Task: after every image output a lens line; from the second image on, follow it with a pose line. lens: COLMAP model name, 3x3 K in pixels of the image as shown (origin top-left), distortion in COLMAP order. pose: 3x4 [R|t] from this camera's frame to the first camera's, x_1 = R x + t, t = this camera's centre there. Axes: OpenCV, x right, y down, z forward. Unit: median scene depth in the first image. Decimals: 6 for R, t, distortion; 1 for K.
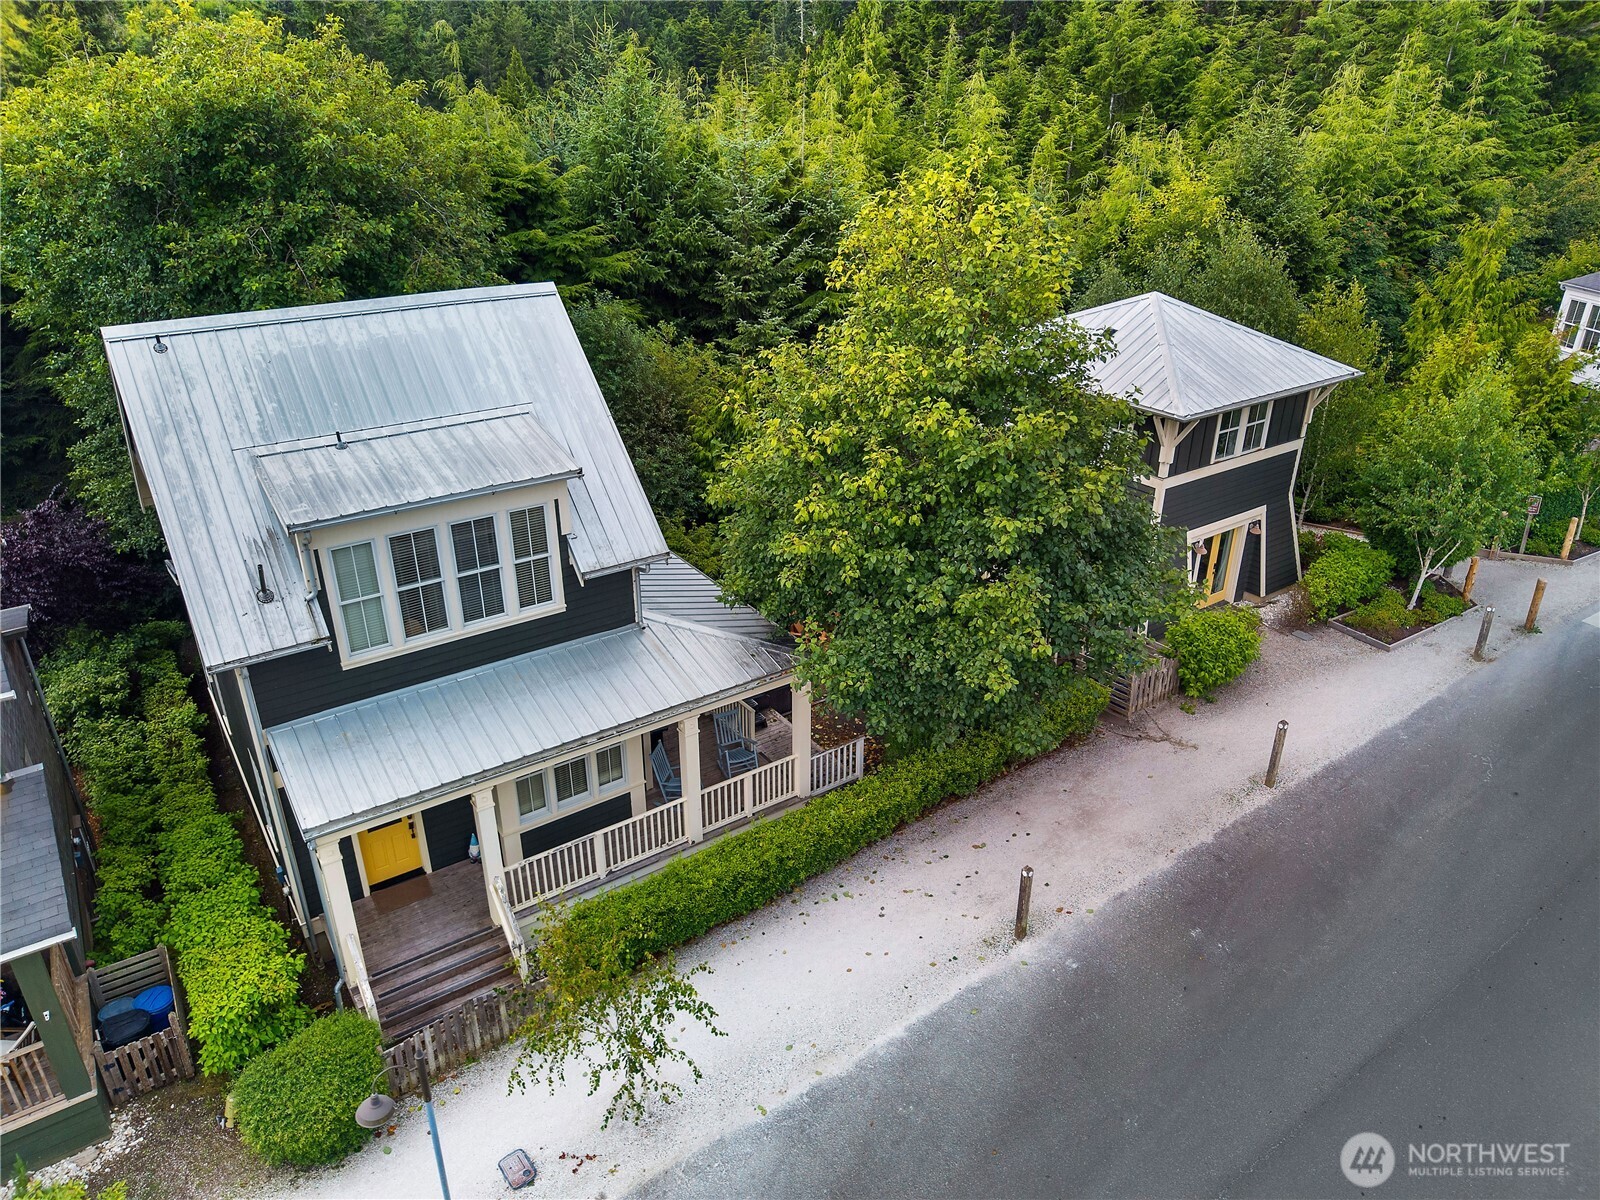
lens RADIAL K [[1077.0, 0, 800.0], [0, 1077.0, 600.0], [0, 0, 1]] dist [0.010207, -0.009807]
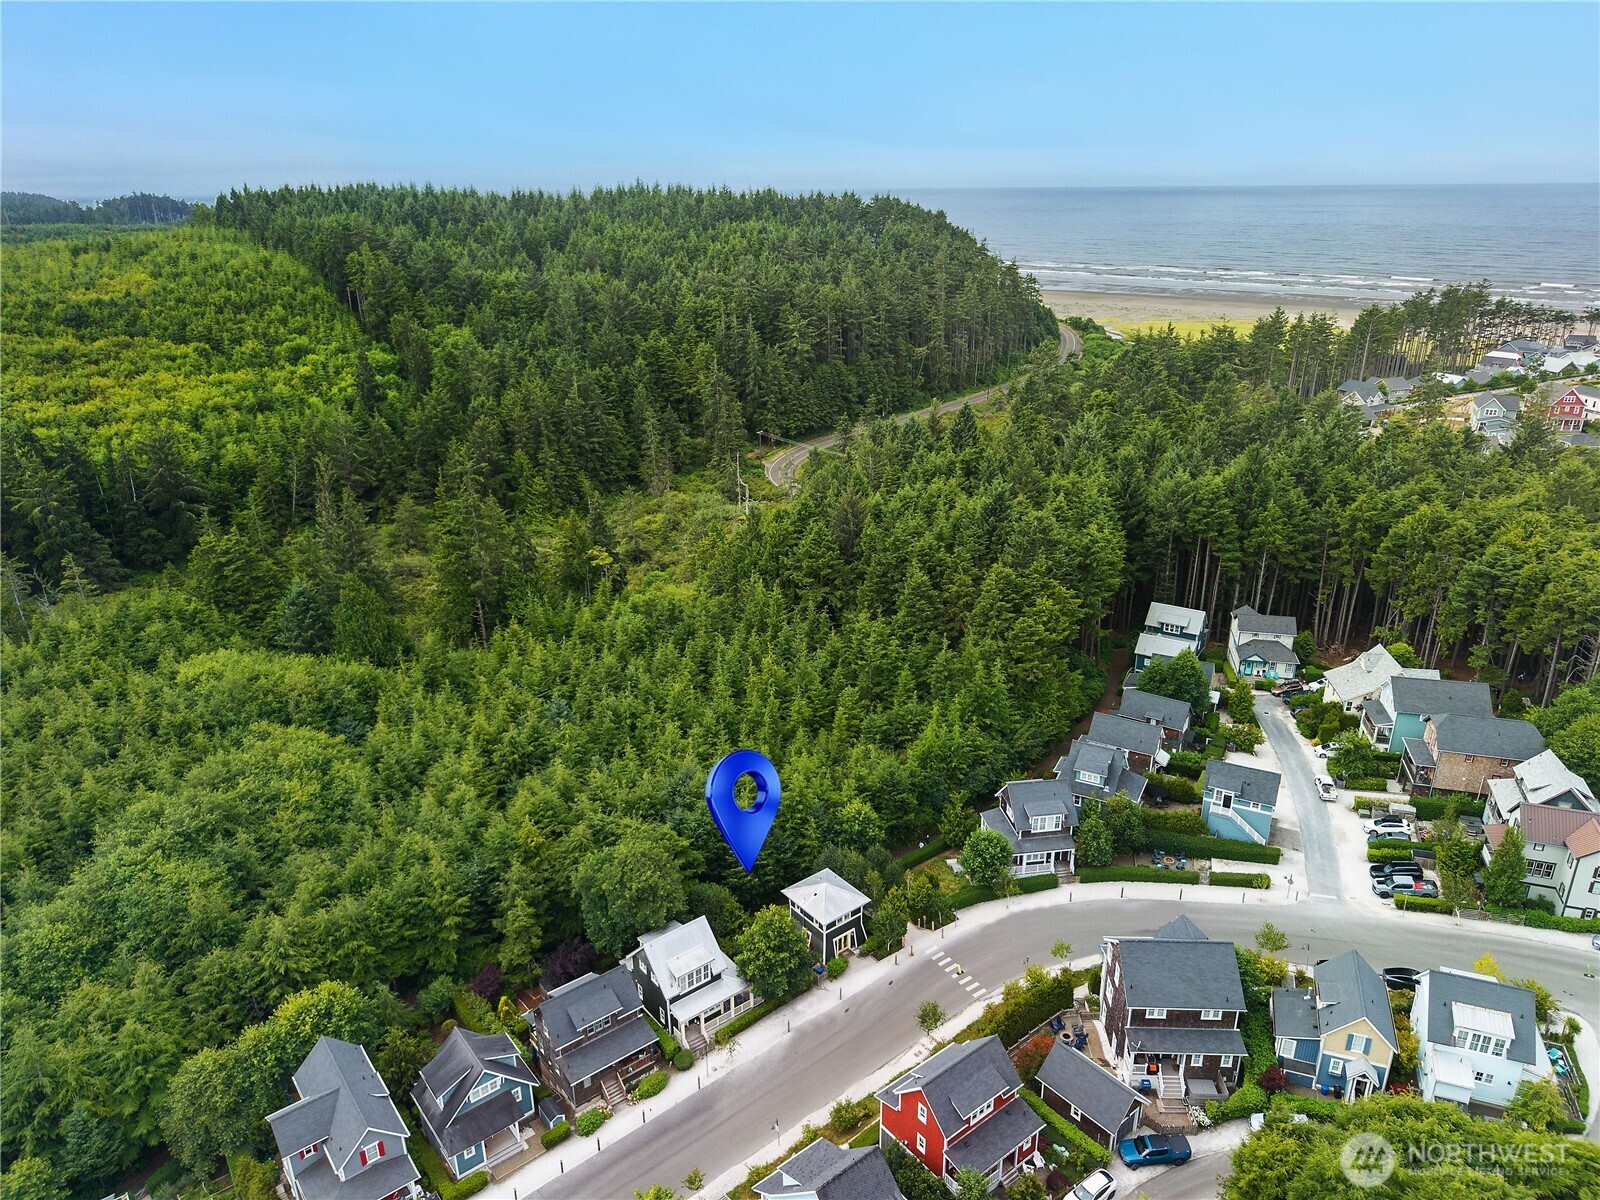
lens RADIAL K [[1077.0, 0, 800.0], [0, 1077.0, 600.0], [0, 0, 1]] dist [0.010207, -0.009807]
pose [[0.998122, -0.035249, 0.050092, 0.034267], [0.038973, 0.996391, -0.075407, -1.147496], [-0.047254, 0.077218, 0.995894, -3.645886]]
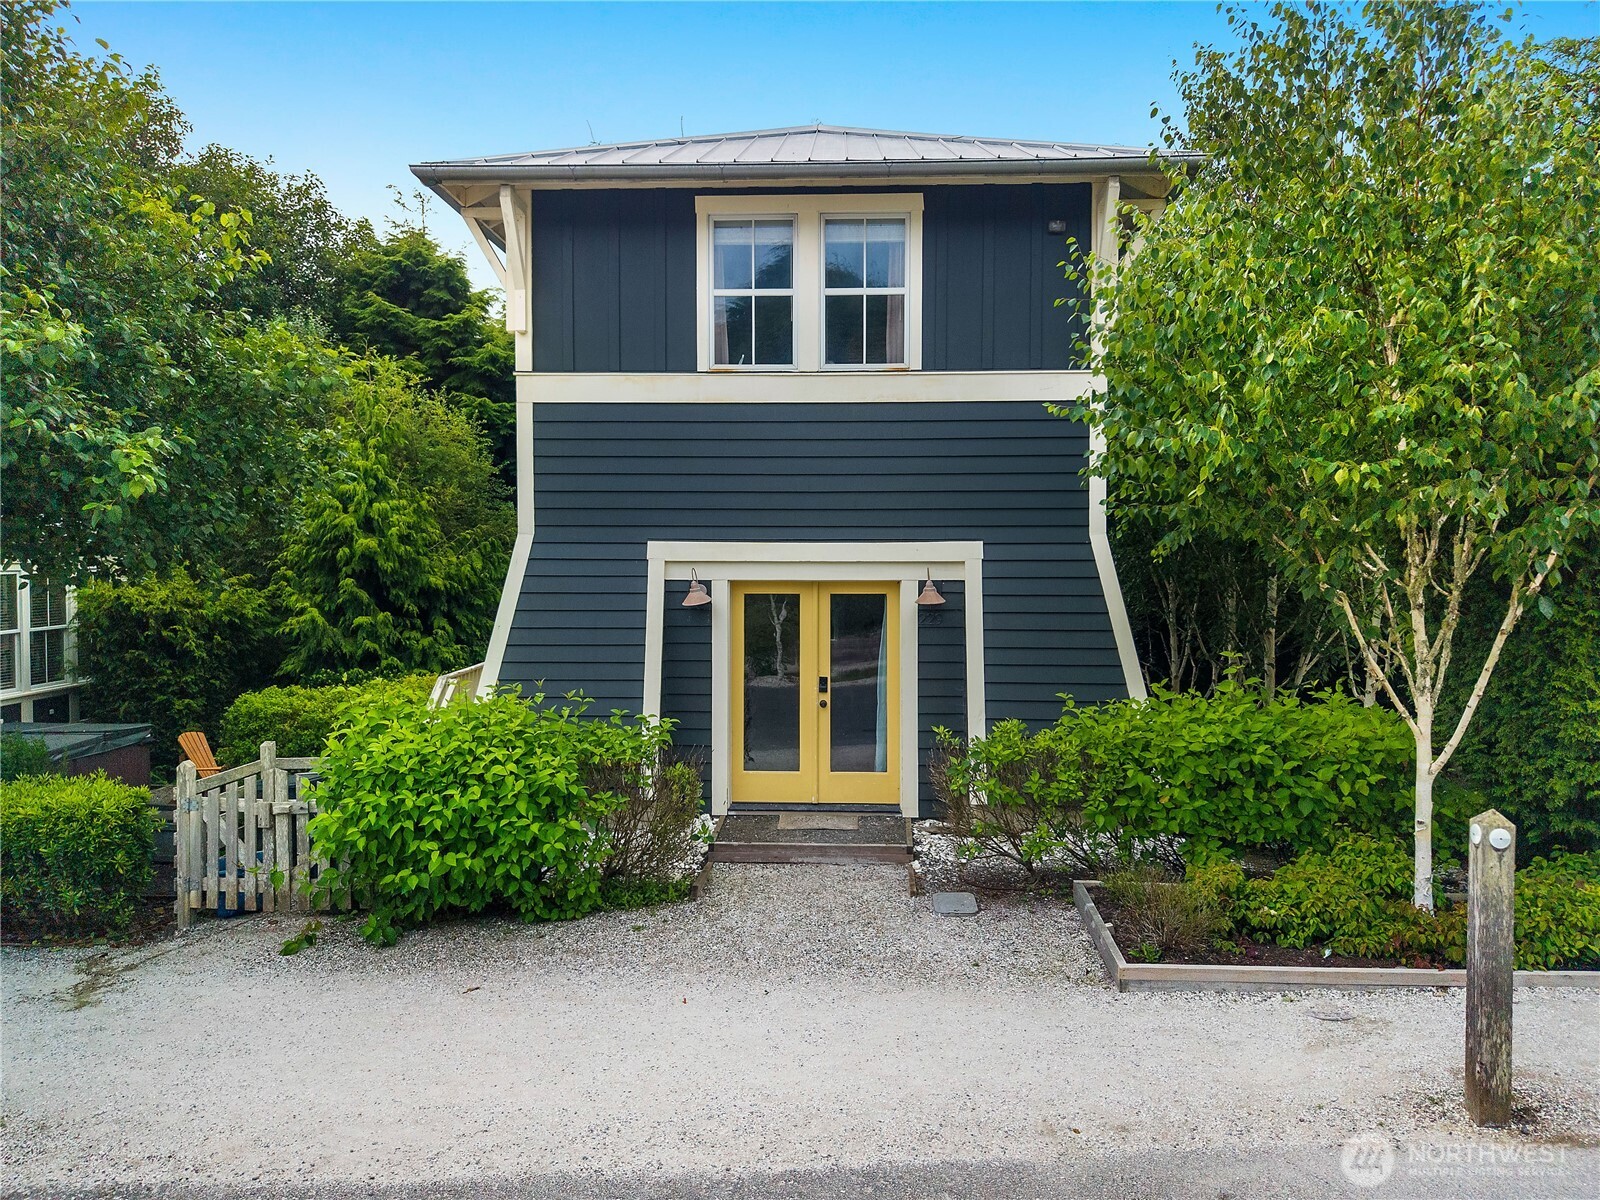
lens RADIAL K [[1077.0, 0, 800.0], [0, 1077.0, 600.0], [0, 0, 1]] dist [0.010207, -0.009807]
pose [[0.798993, 0.027585, -0.600707, 0.626520], [-0.260610, 0.916146, -0.304563, 0.059855], [0.541934, 0.399894, 0.739184, 0.731989]]
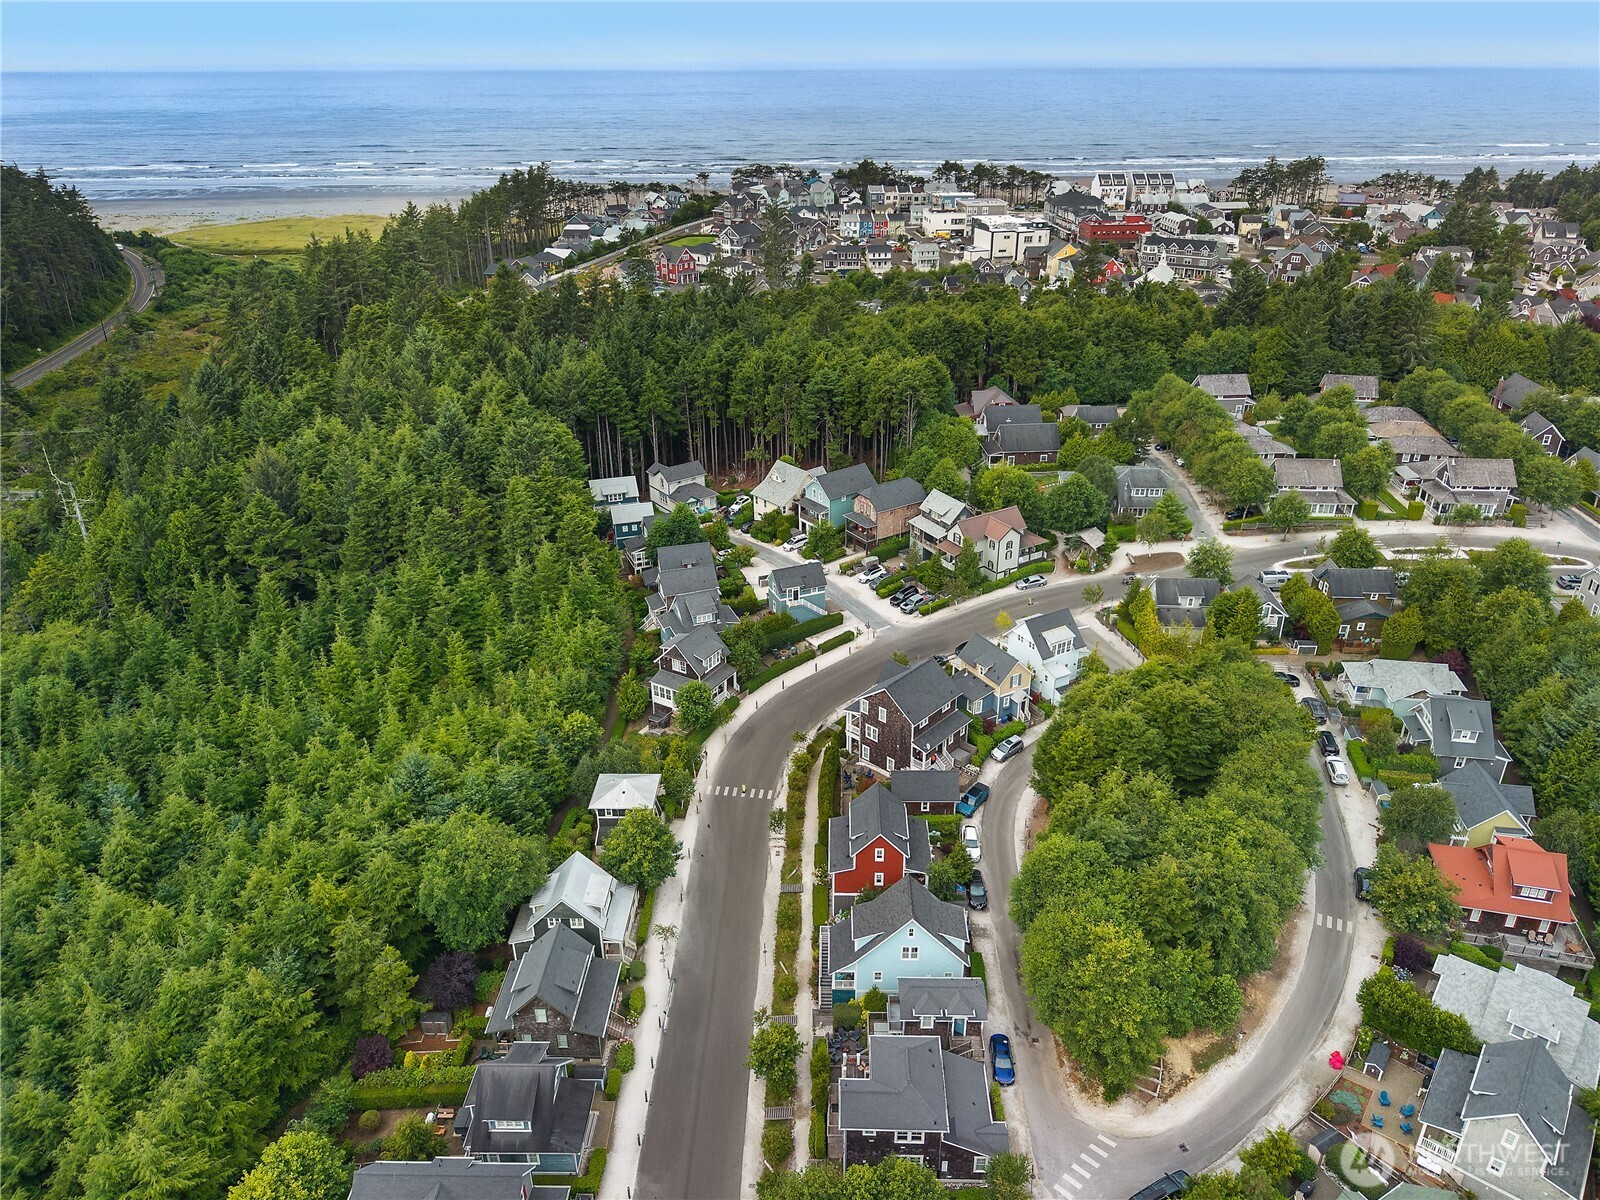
lens RADIAL K [[1094.5, 0, 824.5], [0, 1094.5, 572.7], [0, 0, 1]] dist [0.011576, -0.005135]
pose [[0.577699, -0.353006, 0.735969, -2.536872], [0.354005, 0.920792, 0.163779, -1.674989], [-0.735489, 0.165921, 0.656906, -3.161834]]
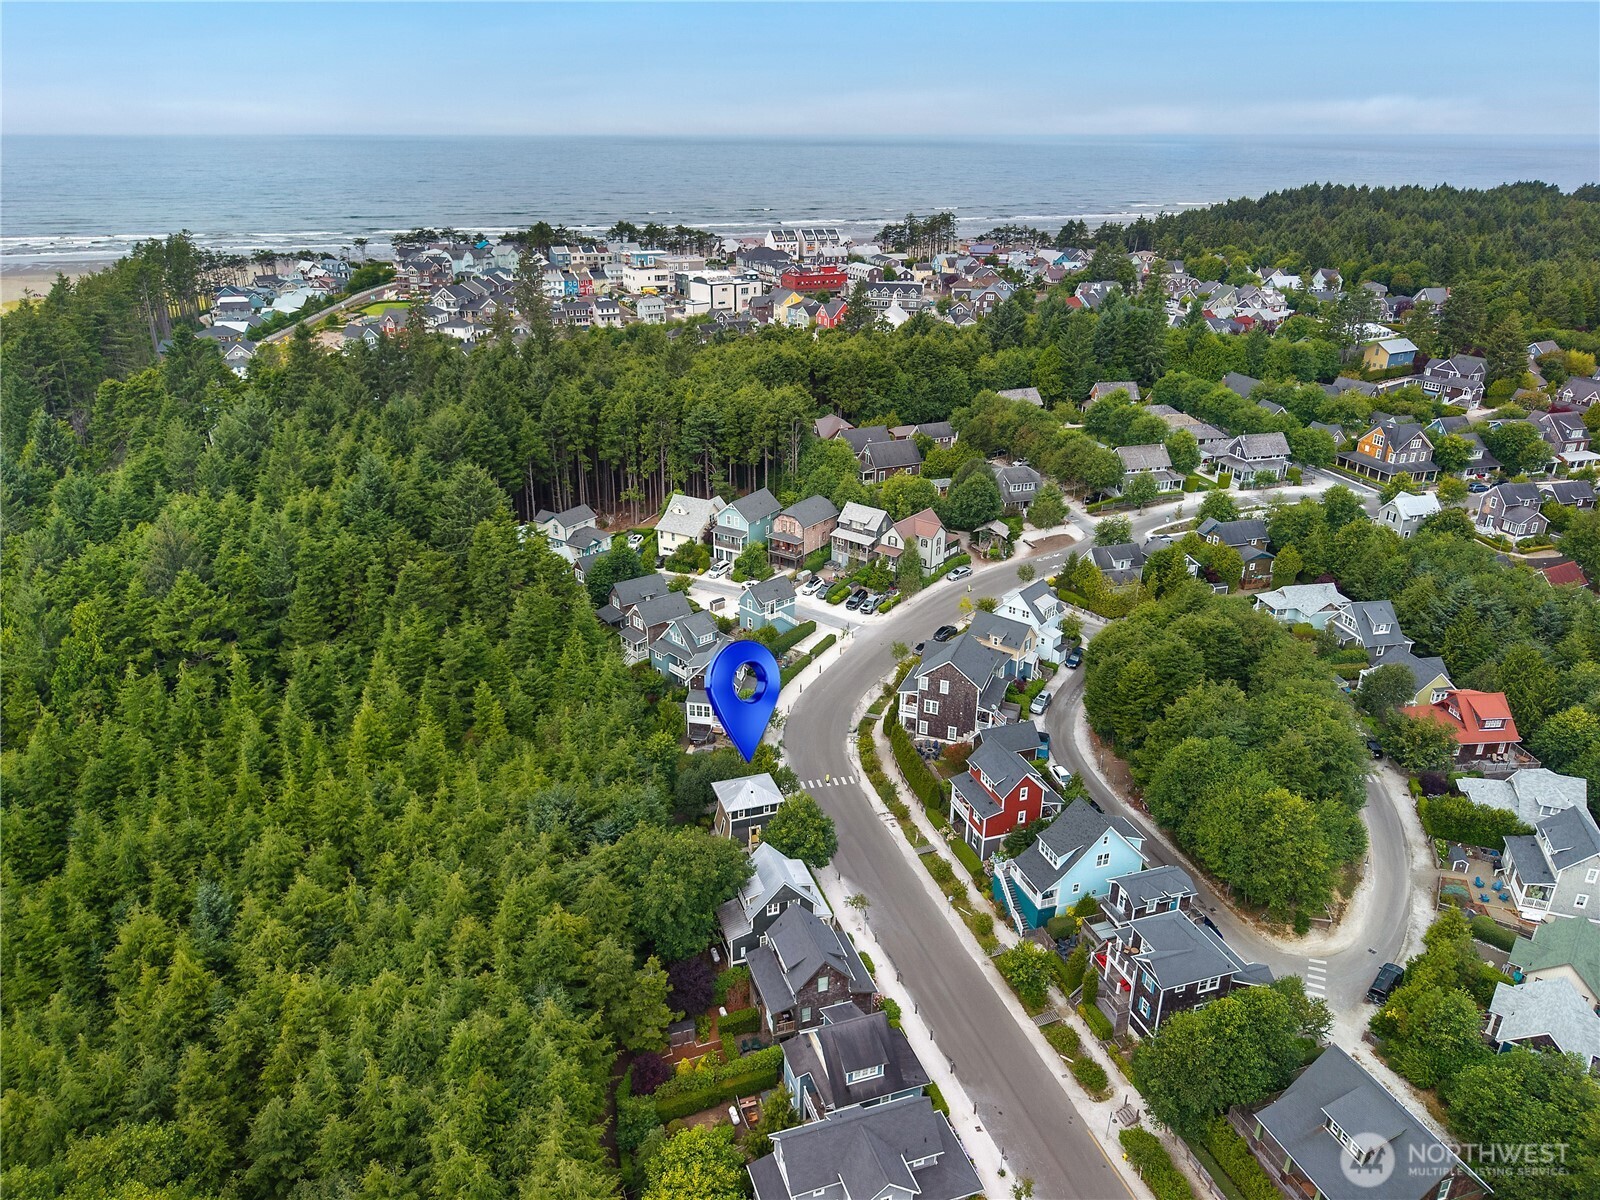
lens RADIAL K [[1114.5, 0, 800.0], [0, 1114.5, 600.0], [0, 0, 1]] dist [0.009137, -0.009091]
pose [[0.266915, -0.376436, 0.887160, -3.965043], [0.408552, 0.877942, 0.249606, -2.256159], [-0.872836, 0.295827, 0.388130, -1.511009]]
